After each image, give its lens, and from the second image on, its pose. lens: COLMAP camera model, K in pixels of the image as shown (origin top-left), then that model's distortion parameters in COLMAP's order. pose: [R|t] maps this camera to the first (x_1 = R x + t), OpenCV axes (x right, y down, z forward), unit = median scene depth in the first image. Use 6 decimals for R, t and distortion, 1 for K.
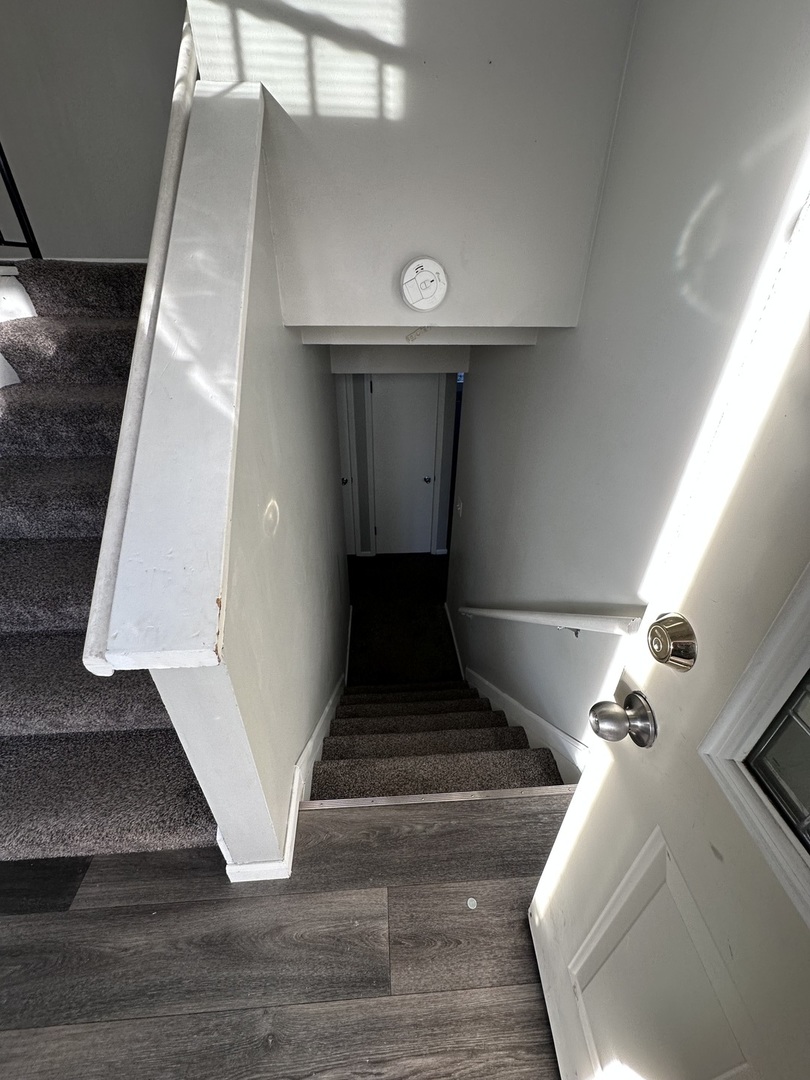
lens RADIAL K [[430.2, 0, 406.6], [0, 430.2, 541.2], [0, 0, 1]] dist [-0.002443, 0.000015]
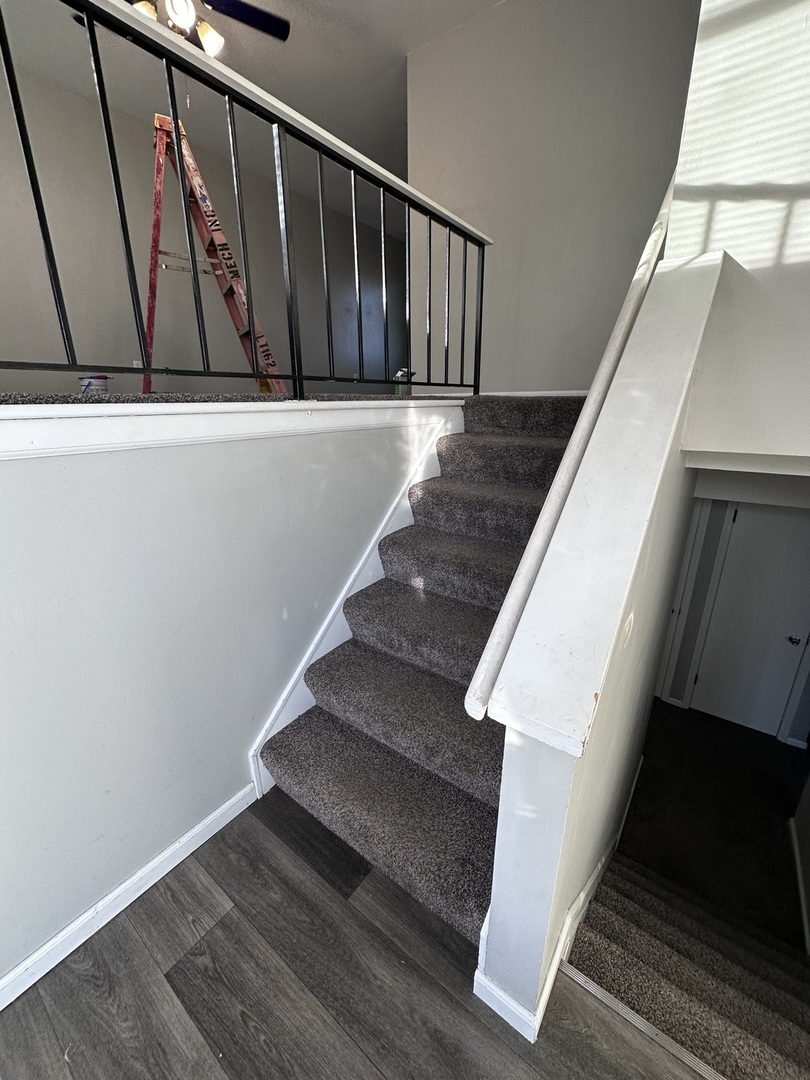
lens RADIAL K [[430.2, 0, 406.6], [0, 430.2, 541.2], [0, 0, 1]] dist [-0.002443, 0.000015]
pose [[0.757658, 0.188187, -0.624931, -0.113021], [-0.330039, 0.936549, -0.118110, 0.032768], [0.563052, 0.295739, 0.771693, -0.084501]]
